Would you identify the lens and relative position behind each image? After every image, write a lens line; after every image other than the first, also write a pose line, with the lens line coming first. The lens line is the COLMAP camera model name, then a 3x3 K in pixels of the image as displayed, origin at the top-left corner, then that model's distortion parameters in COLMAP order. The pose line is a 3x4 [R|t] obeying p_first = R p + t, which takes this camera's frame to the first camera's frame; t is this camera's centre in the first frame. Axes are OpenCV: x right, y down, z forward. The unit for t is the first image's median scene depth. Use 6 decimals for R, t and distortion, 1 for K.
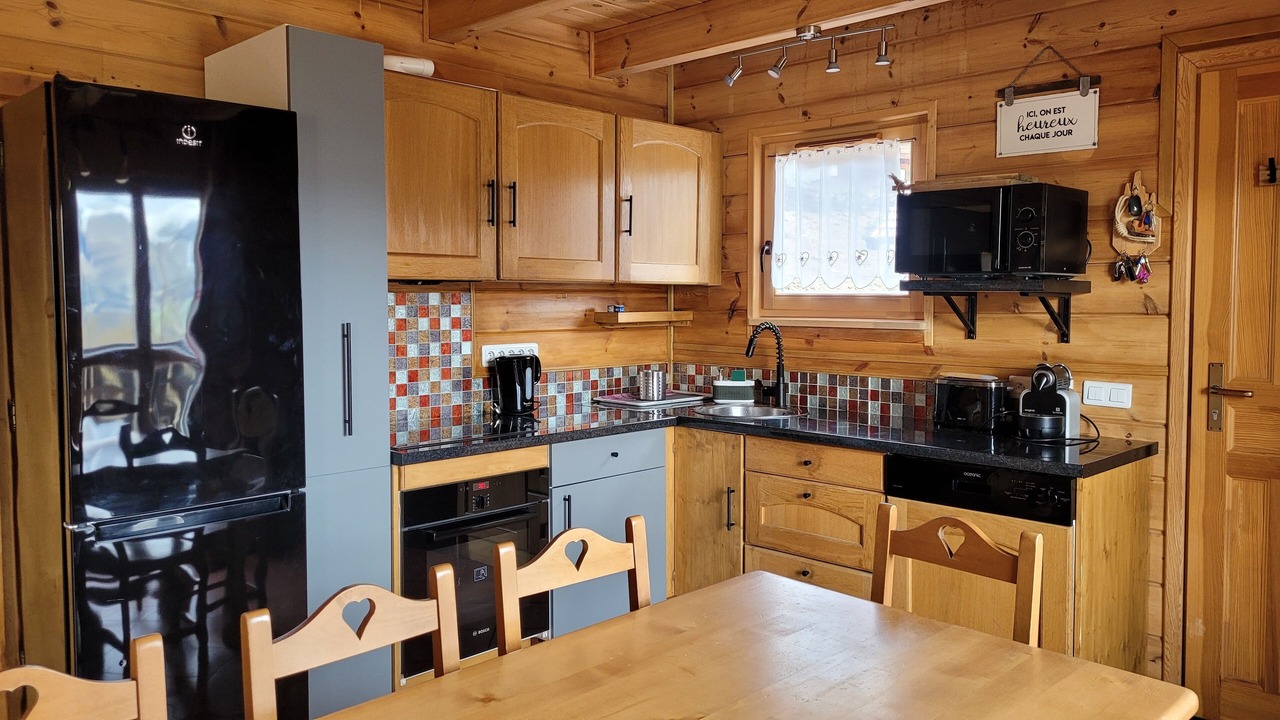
lens RADIAL K [[962.9, 0, 645.2], [0, 962.9, 341.6], [0, 0, 1]] dist [0.042337, -0.006451]
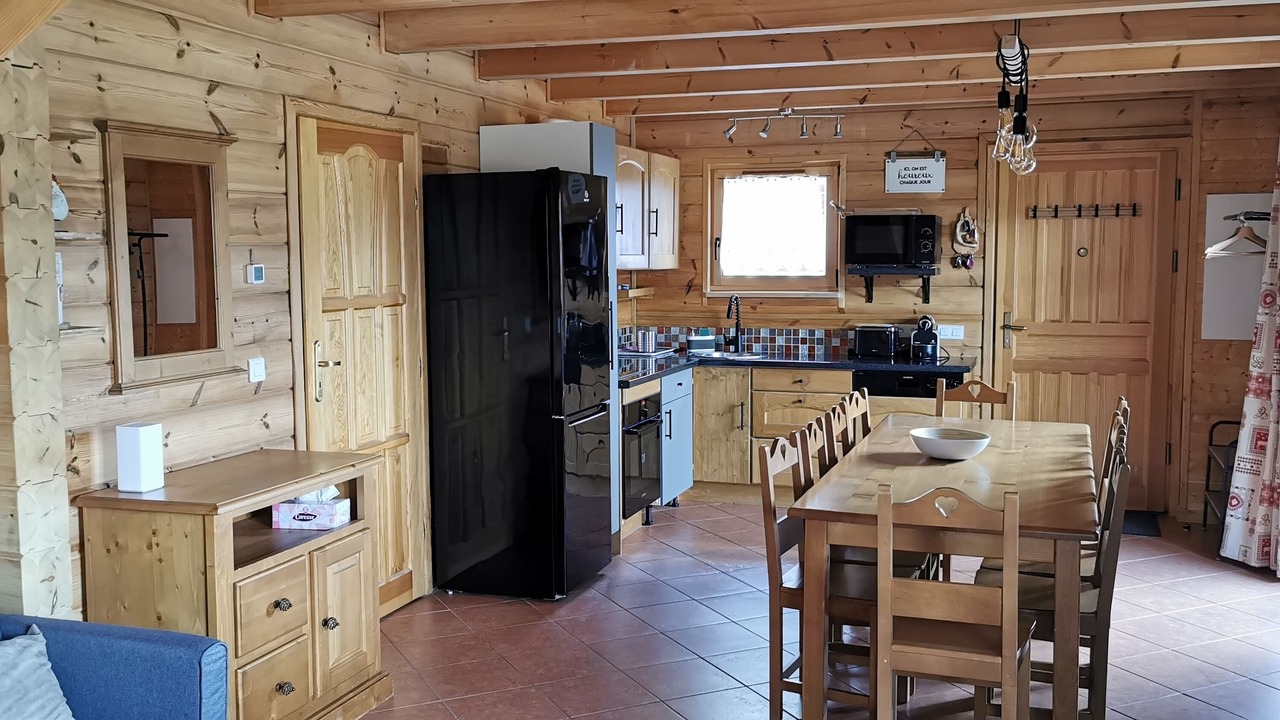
lens RADIAL K [[1213.0, 0, 635.5], [0, 1213.0, 360.3], [0, 0, 1]] dist [0.033274, 0.000000]
pose [[0.903576, -0.042757, 0.426289, -0.925302], [0.026210, 0.998661, 0.044609, -0.007670], [-0.427626, -0.029135, 0.903486, -0.706627]]
